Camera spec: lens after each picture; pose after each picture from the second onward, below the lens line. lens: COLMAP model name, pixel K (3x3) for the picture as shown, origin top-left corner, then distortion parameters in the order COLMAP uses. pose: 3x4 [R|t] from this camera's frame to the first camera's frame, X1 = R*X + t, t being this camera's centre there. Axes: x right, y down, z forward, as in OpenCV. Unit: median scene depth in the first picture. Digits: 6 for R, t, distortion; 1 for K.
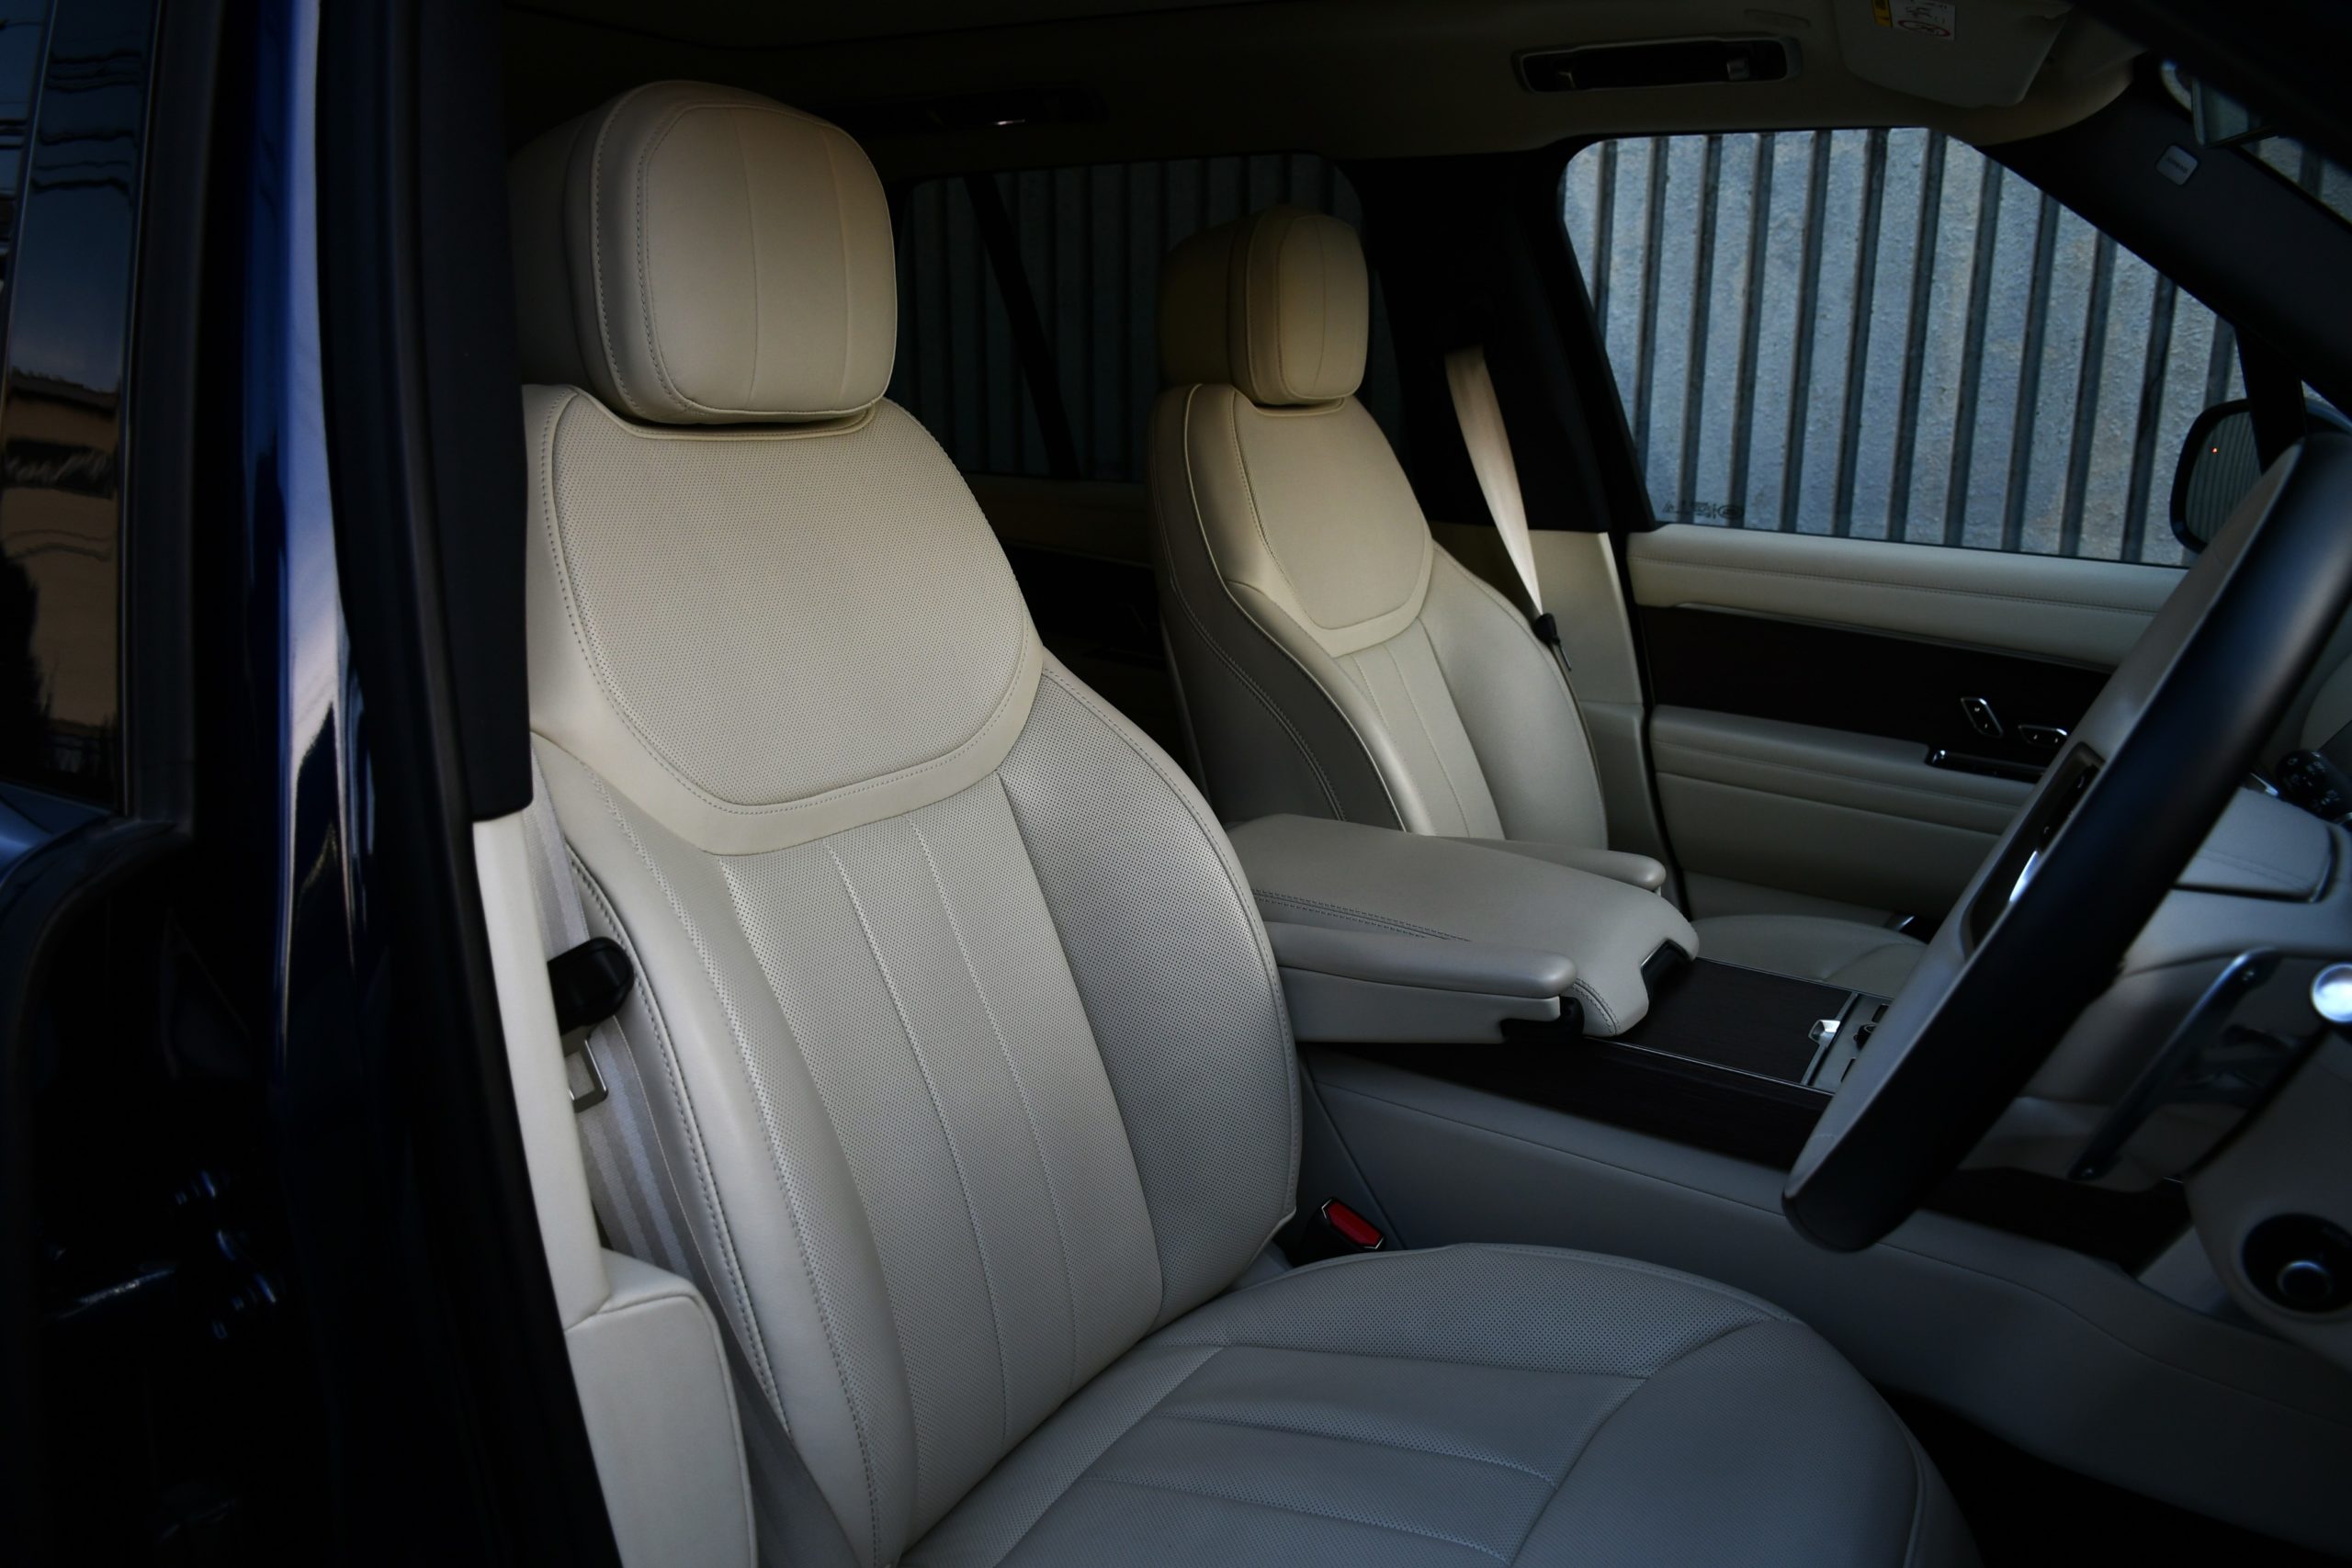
lens RADIAL K [[1859.1, 0, 1176.0], [0, 1859.1, 784.0], [0, 0, 1]] dist [-0.000251, -0.001835]
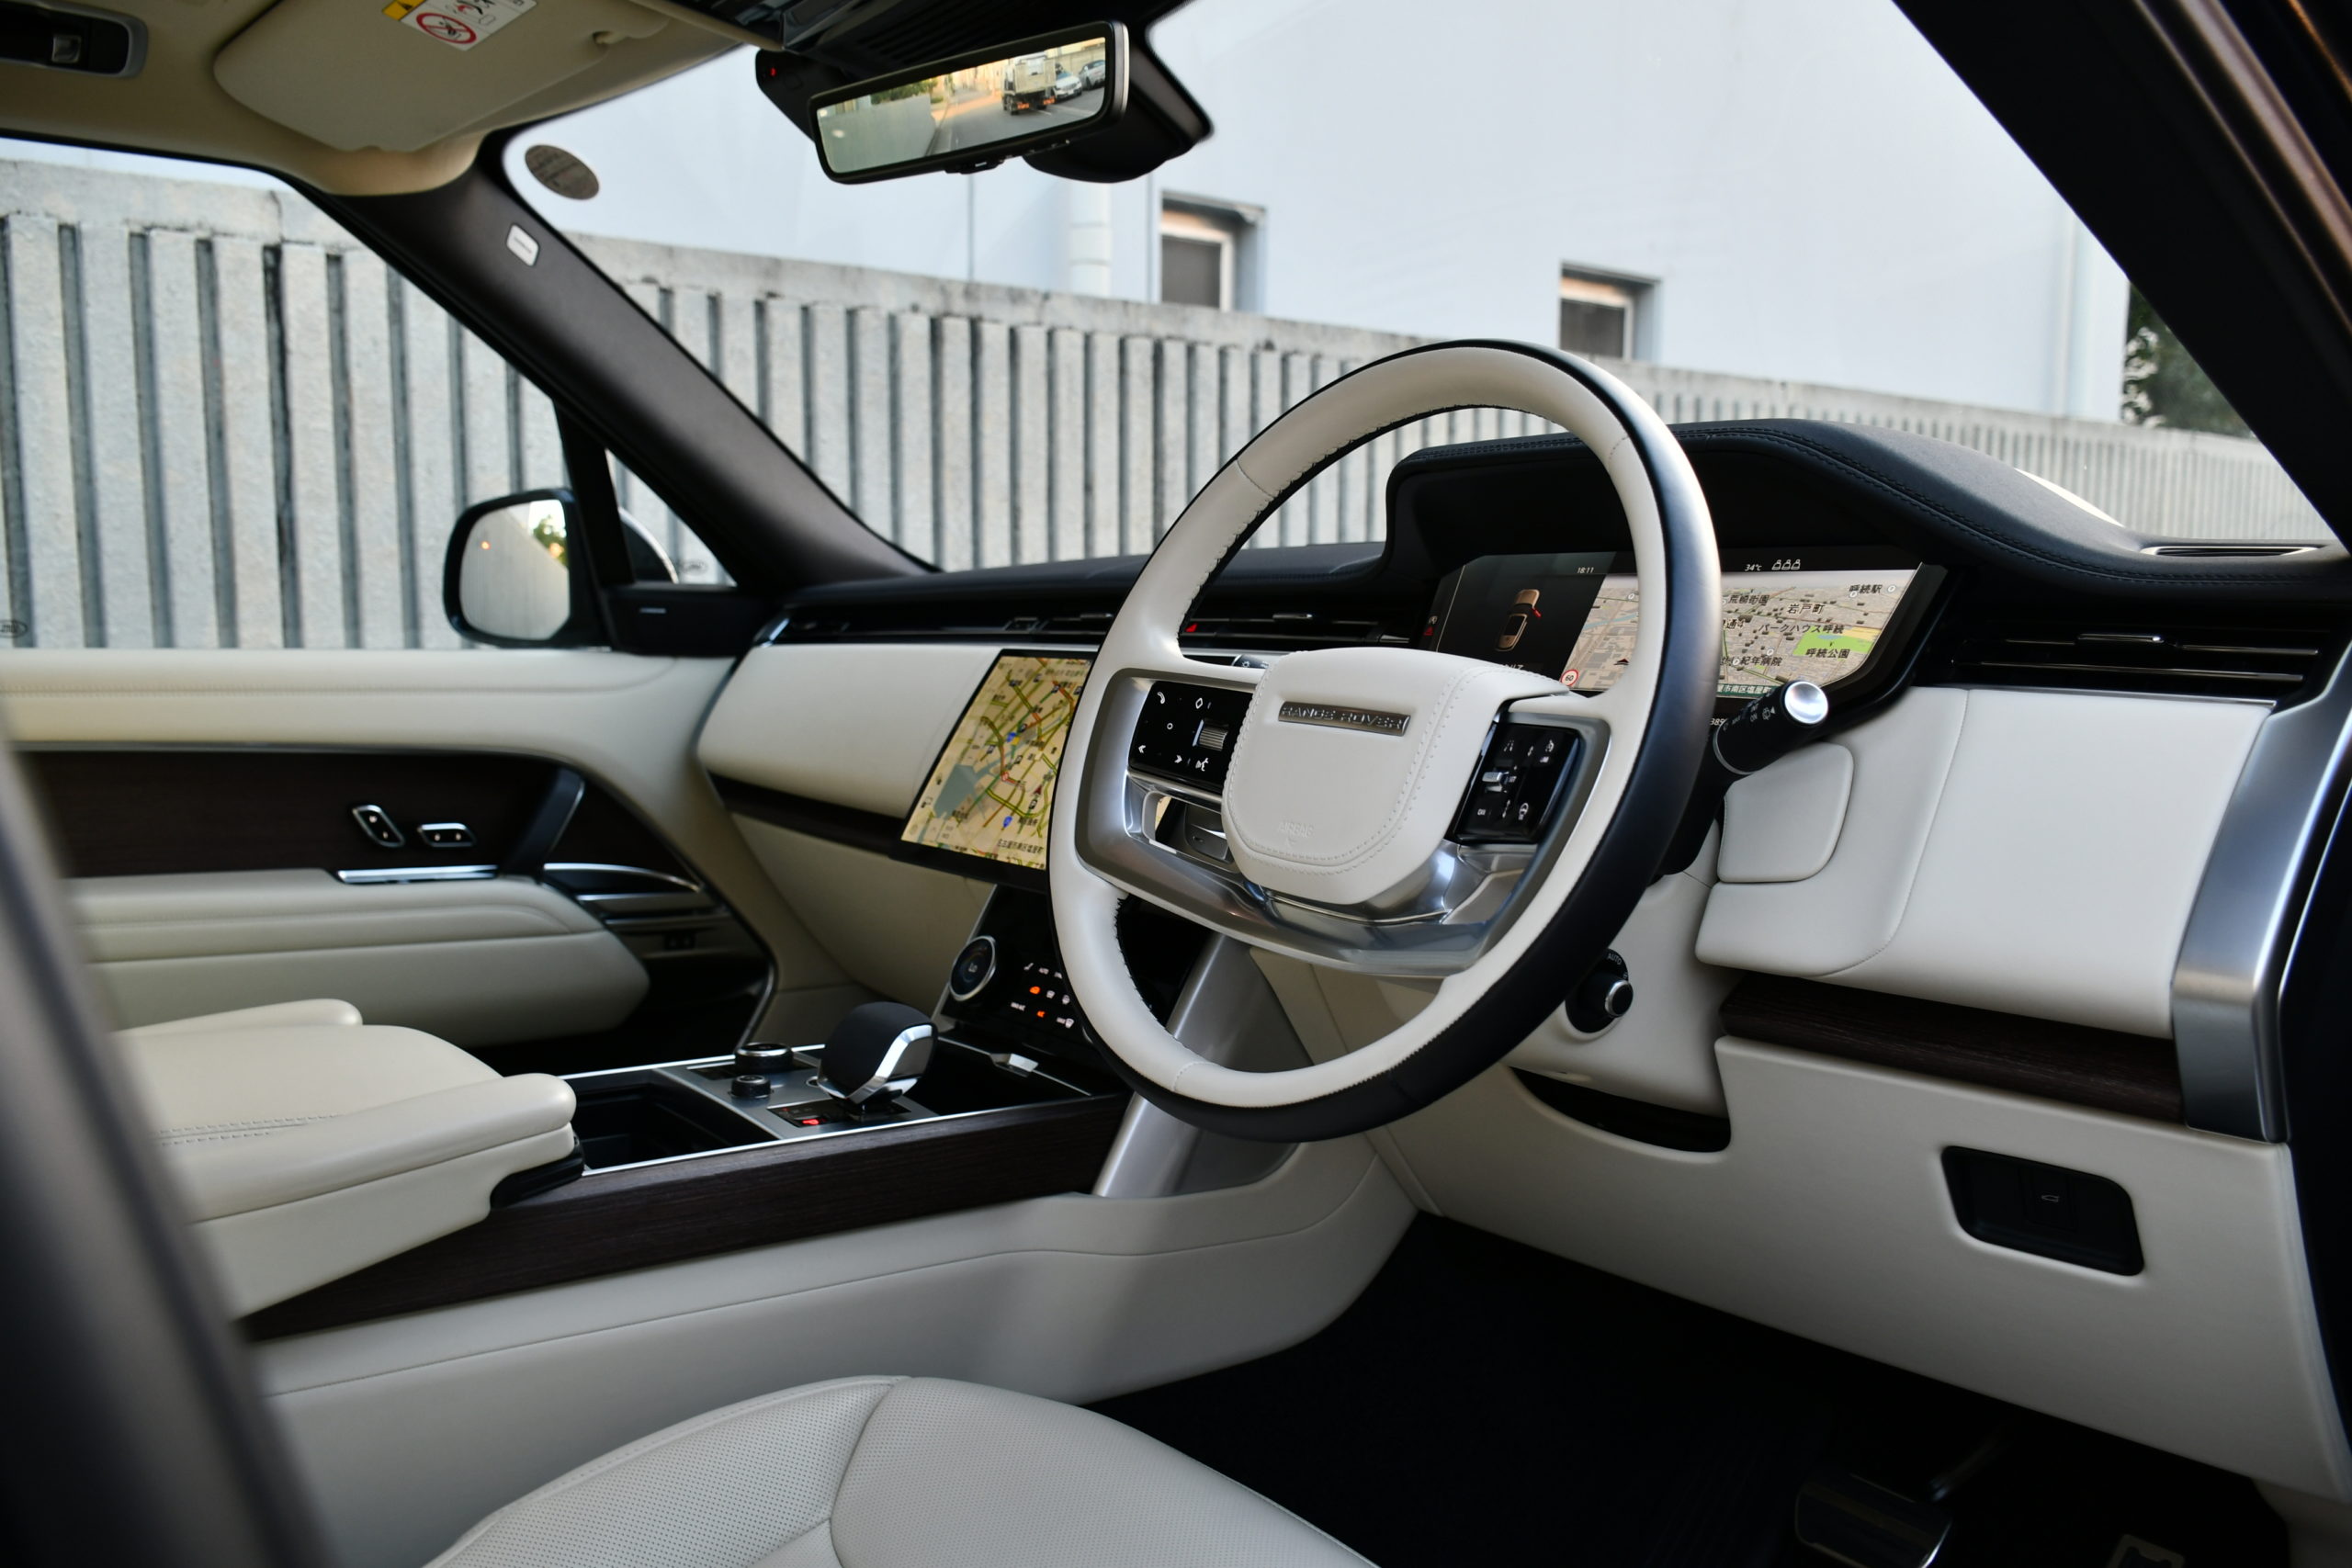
lens RADIAL K [[1859.1, 0, 1176.0], [0, 1859.1, 784.0], [0, 0, 1]] dist [-0.000251, -0.001835]
pose [[0.390949, -0.113803, 0.913350, -0.195939], [0.225933, 0.973831, 0.024631, 0.006733], [-0.892252, 0.196727, 0.406430, 0.211759]]
